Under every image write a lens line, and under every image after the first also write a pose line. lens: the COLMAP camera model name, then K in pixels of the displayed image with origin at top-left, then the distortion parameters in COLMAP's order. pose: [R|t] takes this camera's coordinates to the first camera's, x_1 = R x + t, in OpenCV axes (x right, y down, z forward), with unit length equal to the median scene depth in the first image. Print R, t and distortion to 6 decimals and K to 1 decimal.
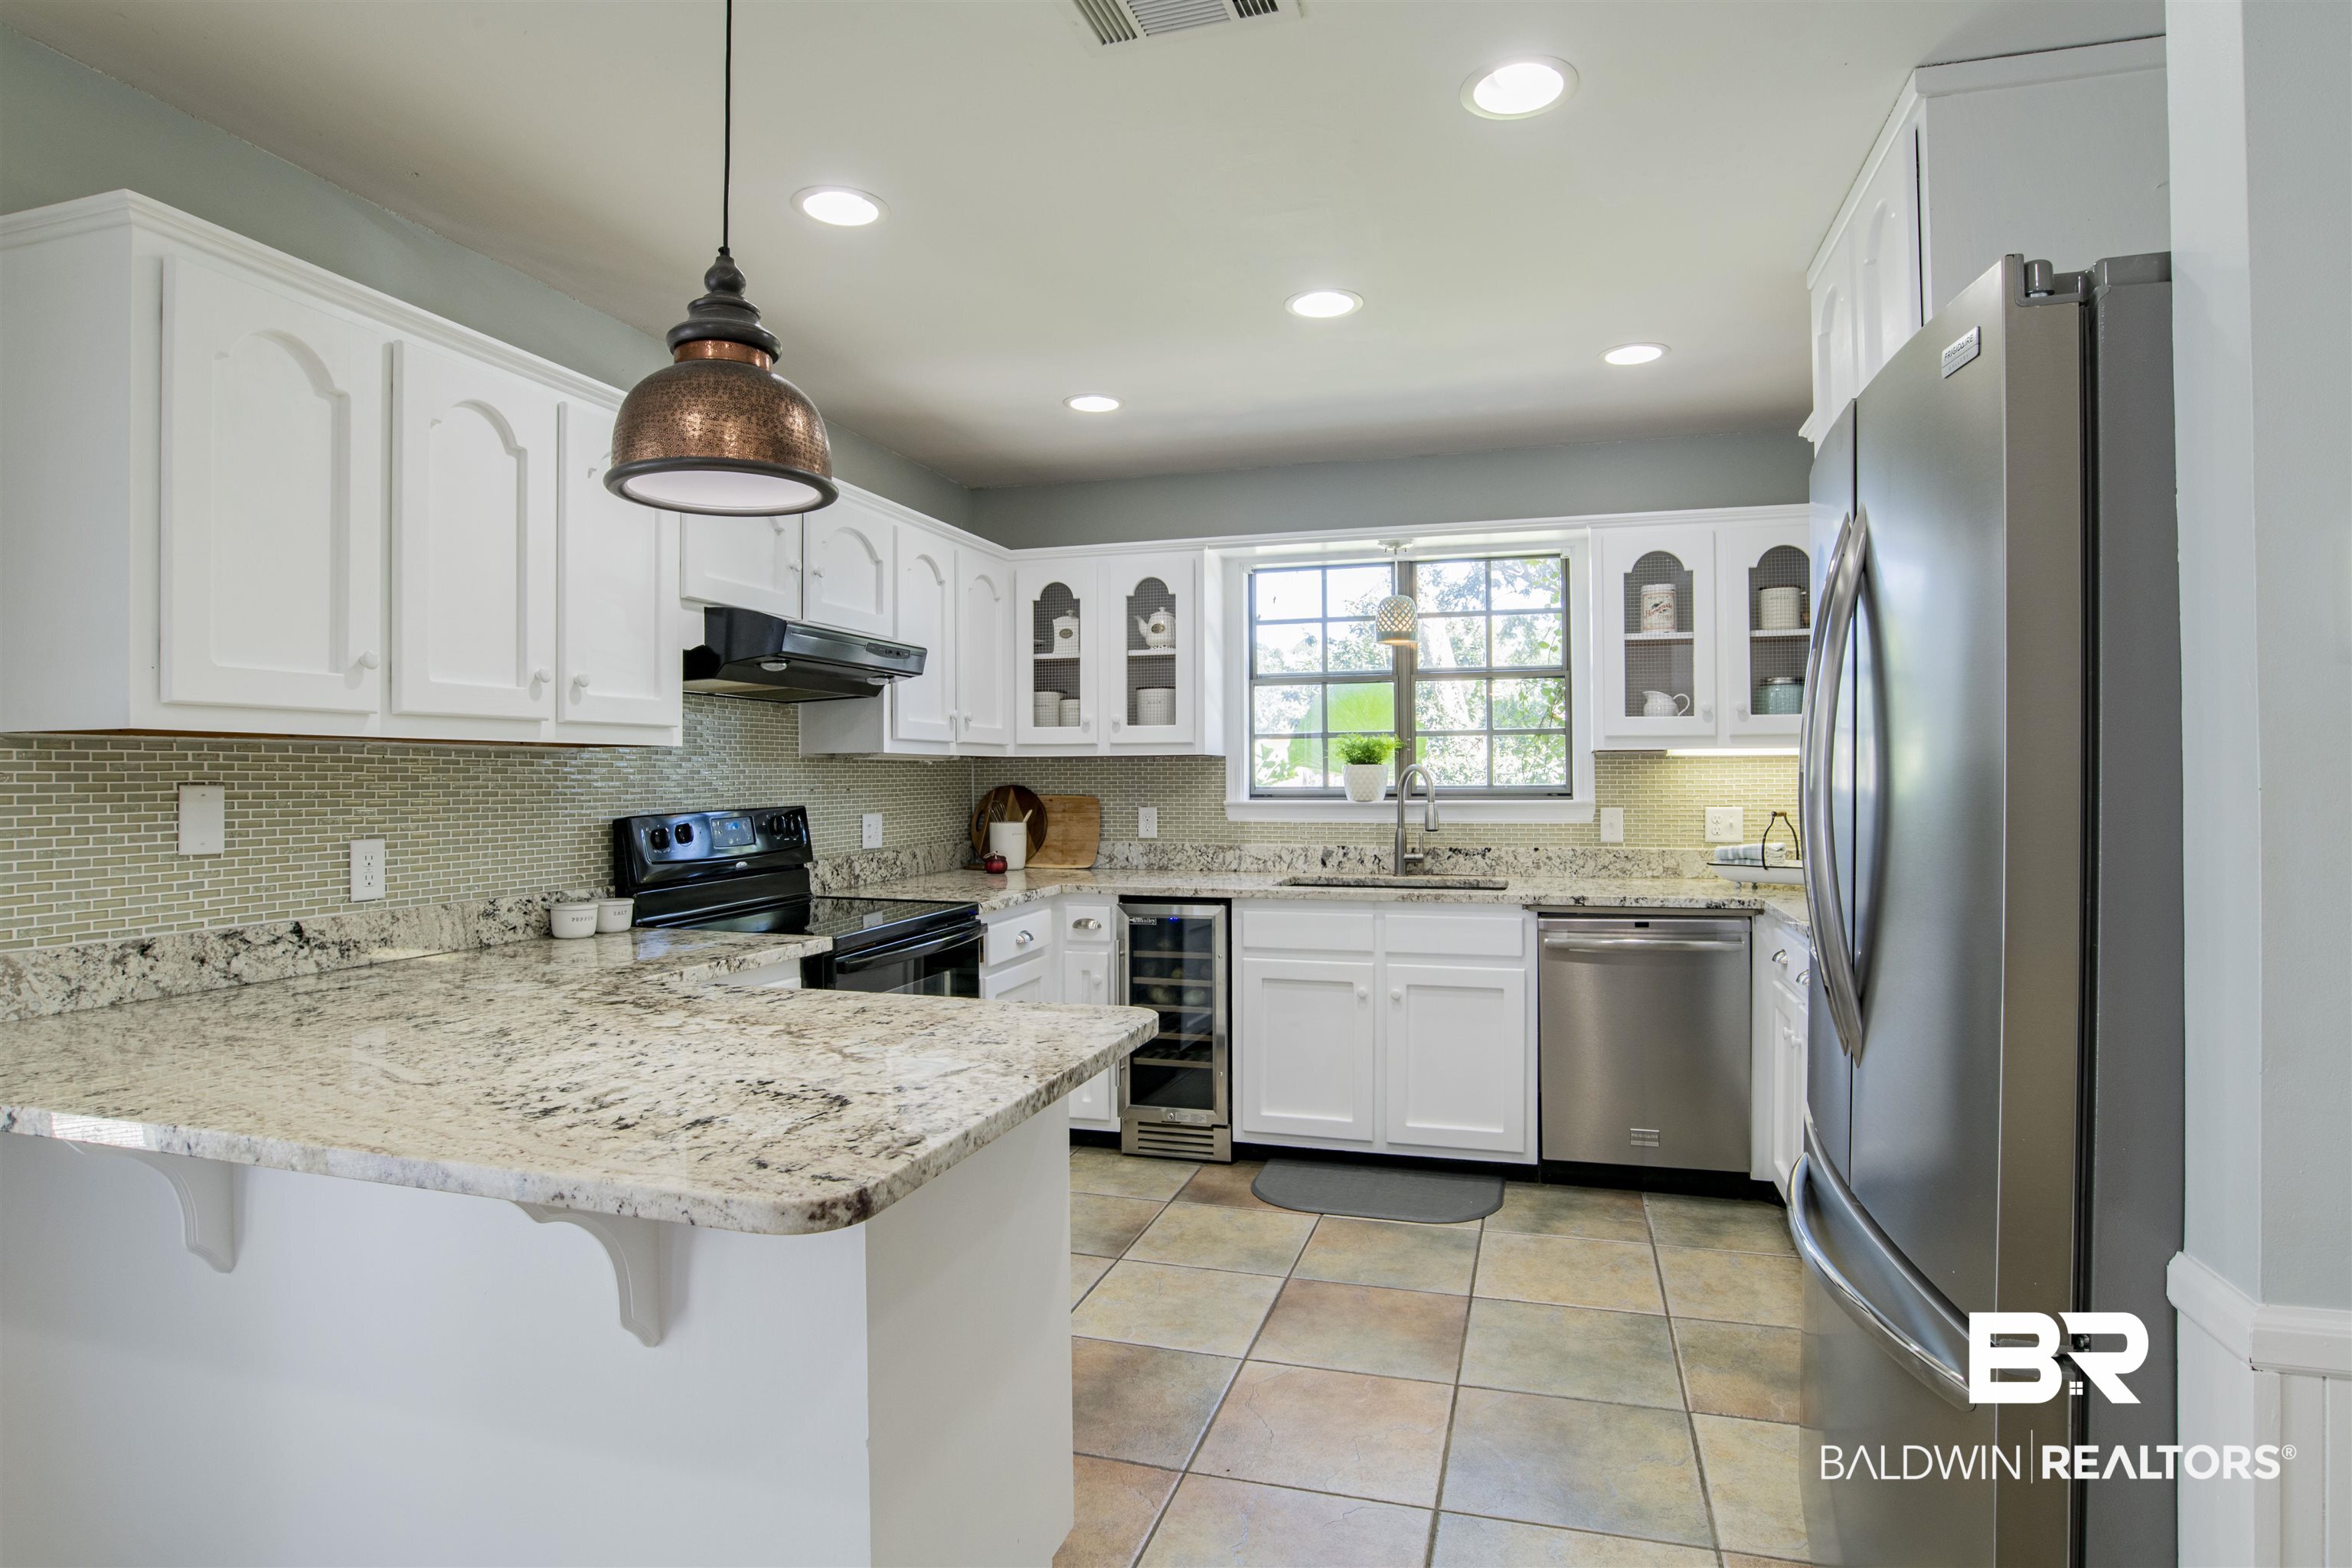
lens RADIAL K [[1206.0, 0, 1213.4], [0, 1206.0, 781.1], [0, 0, 1]] dist [-0.055908, 0.019136]
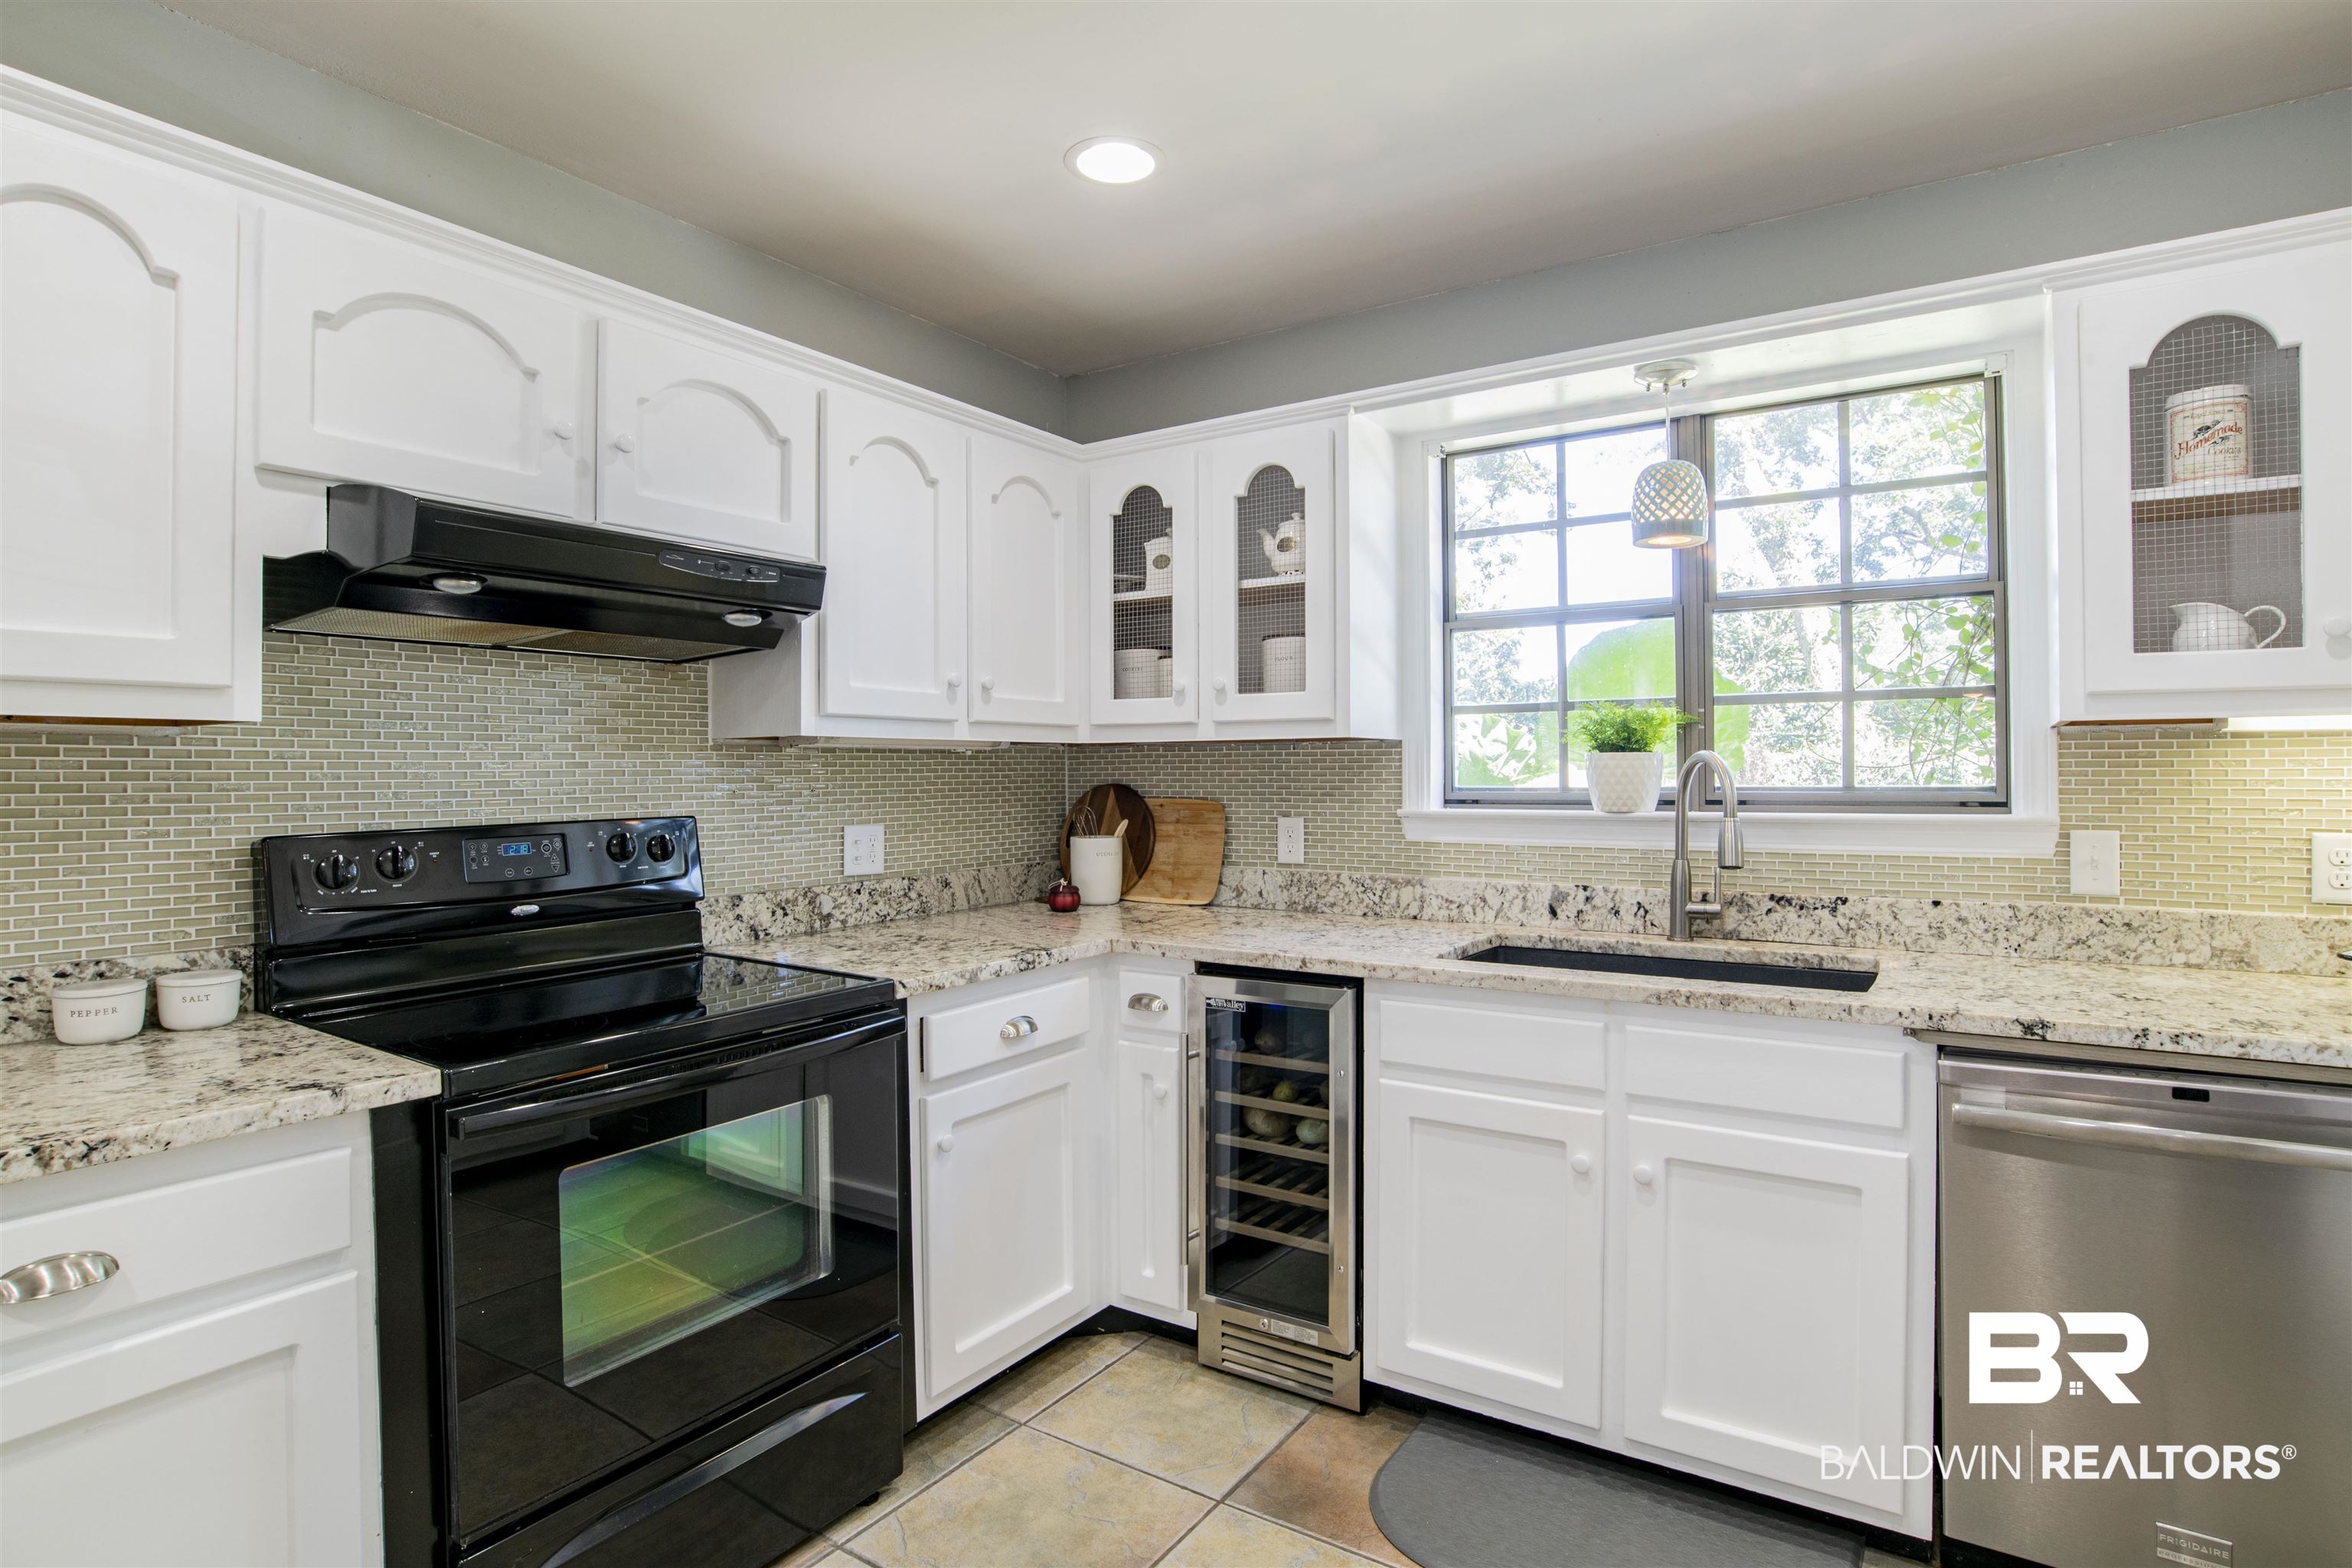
lens RADIAL K [[1206.0, 0, 1189.4], [0, 1206.0, 776.0], [0, 0, 1]] dist [-0.055908, 0.019136]
pose [[0.954124, 0.000817, -0.299410, 0.104215], [-0.000810, 1.000000, 0.000148, -0.001720], [0.299410, 0.000102, 0.954125, 0.380846]]
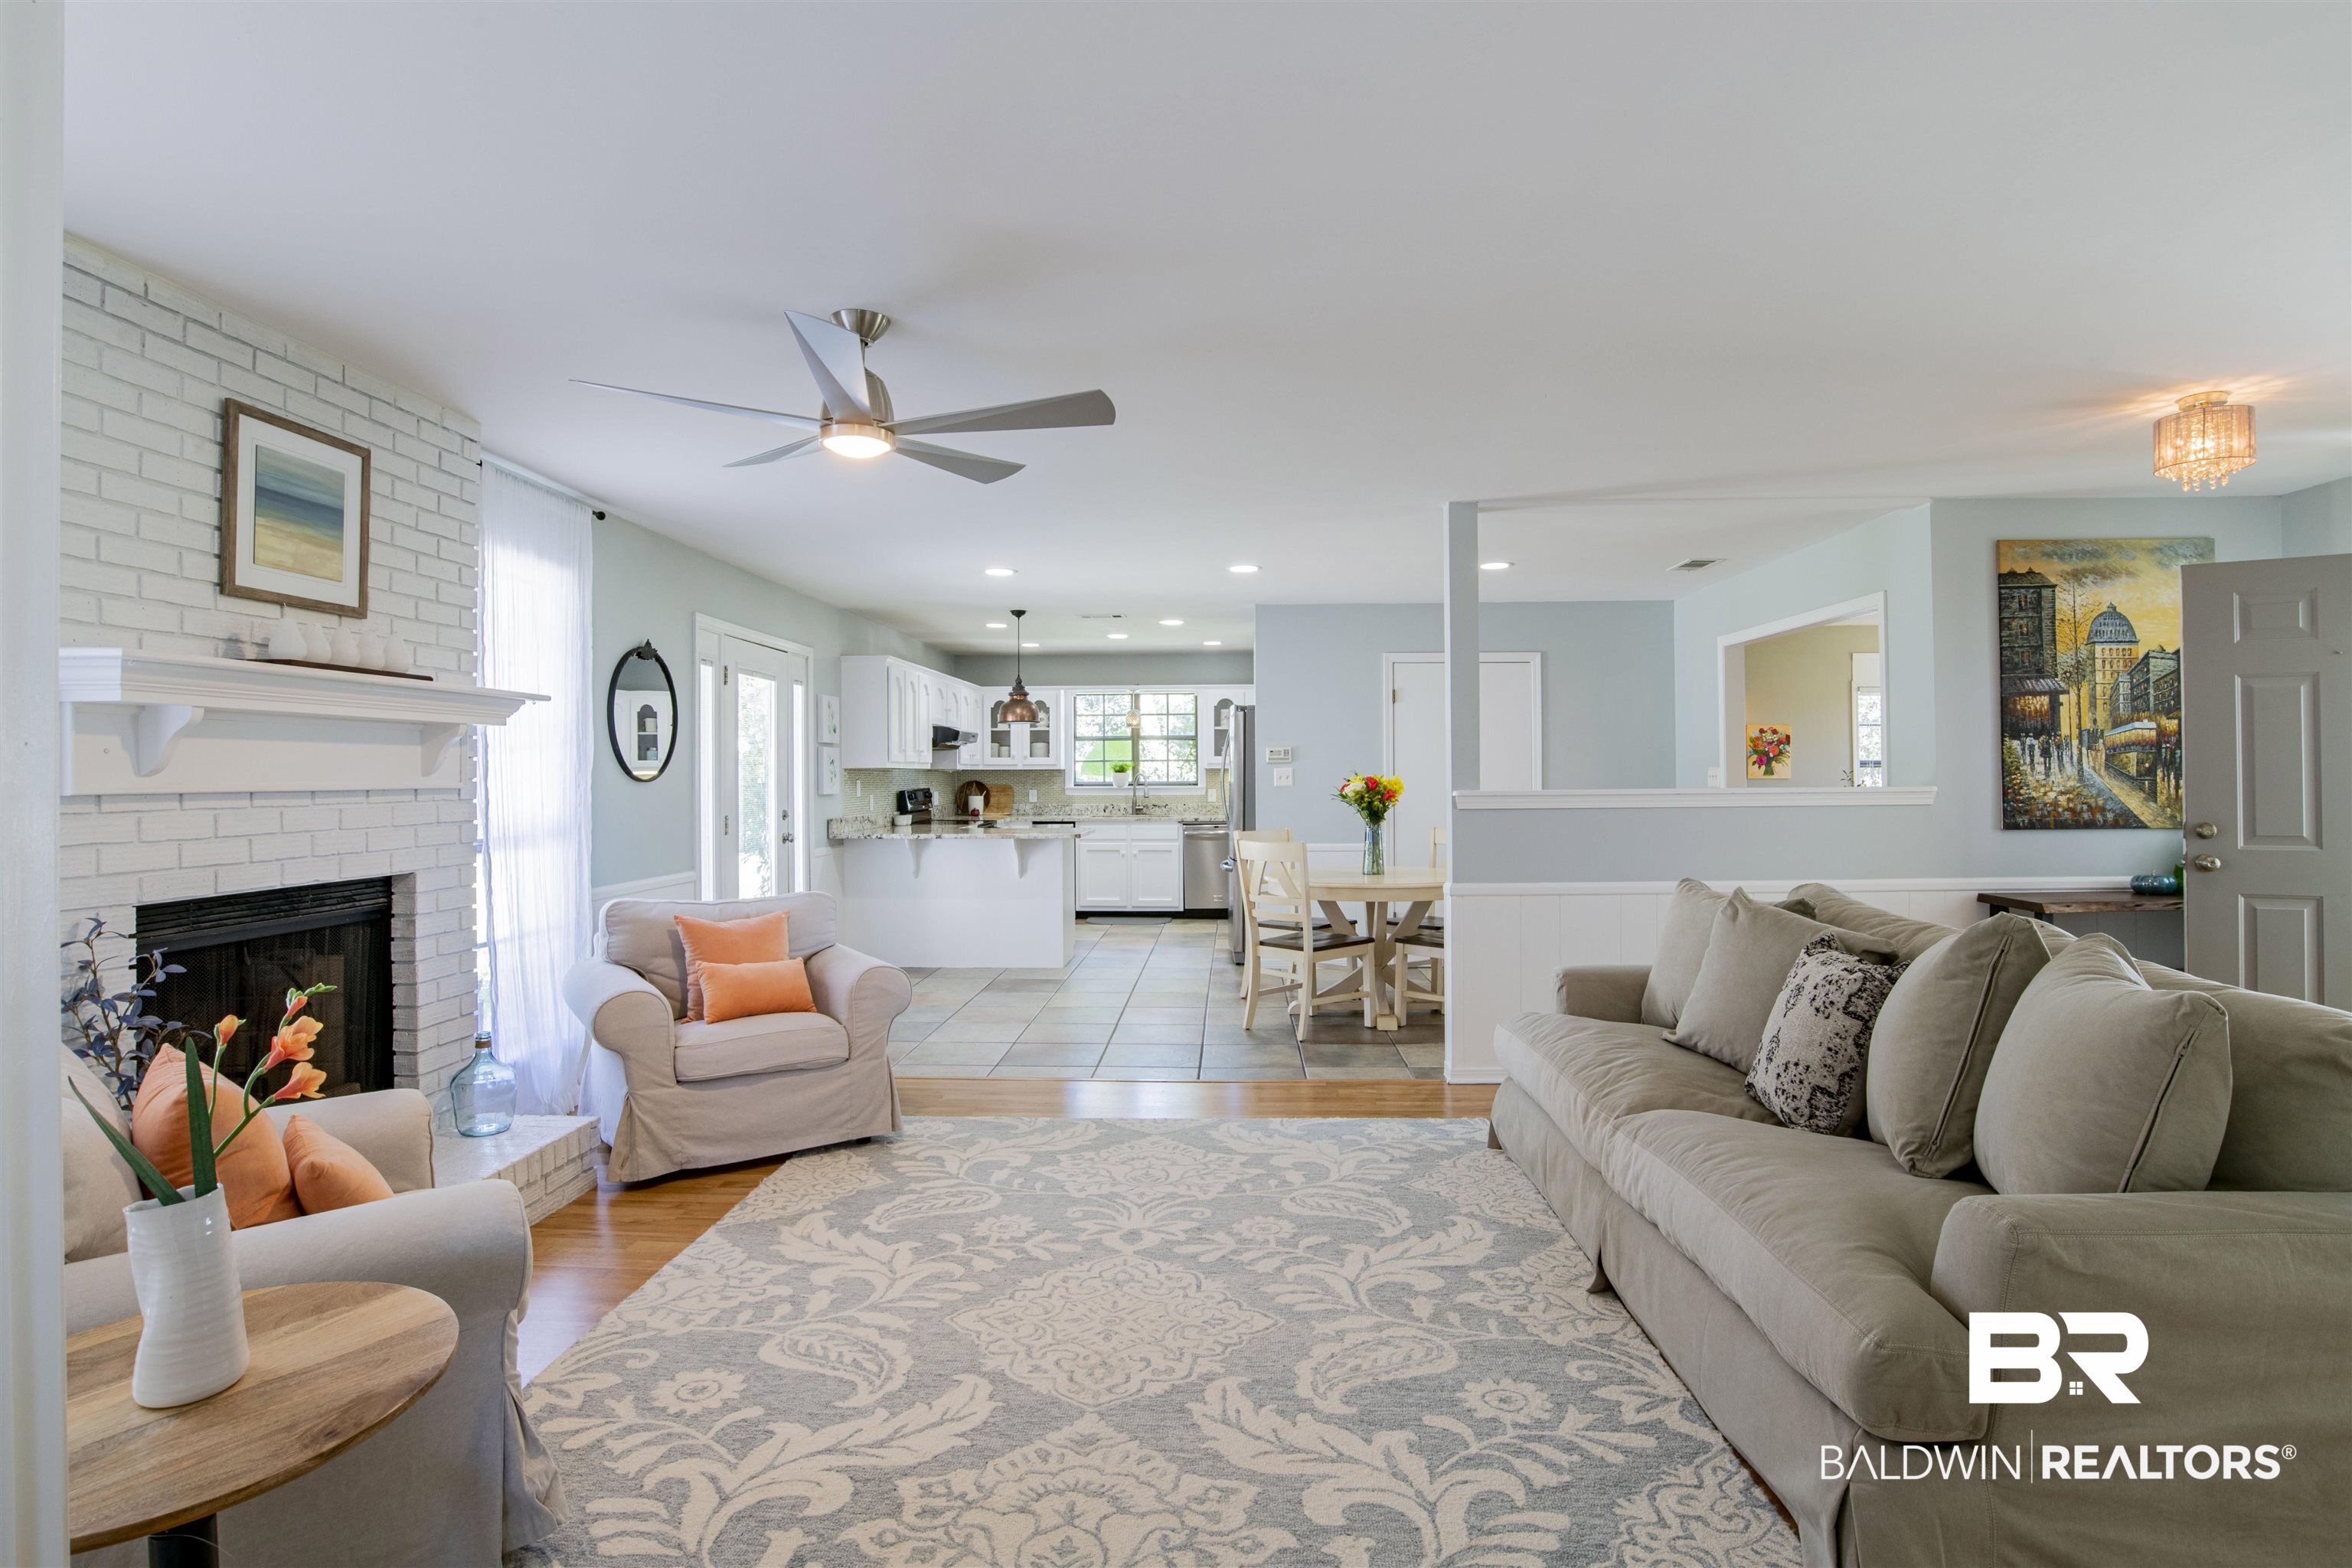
lens RADIAL K [[1206.0, 0, 1188.3], [0, 1206.0, 770.3], [0, 0, 1]] dist [-0.055908, 0.019136]
pose [[0.976161, 0.002815, 0.217031, -0.312276], [-0.000554, 0.999945, -0.010477, 0.008282], [-0.217048, 0.010107, 0.976109, -1.652533]]
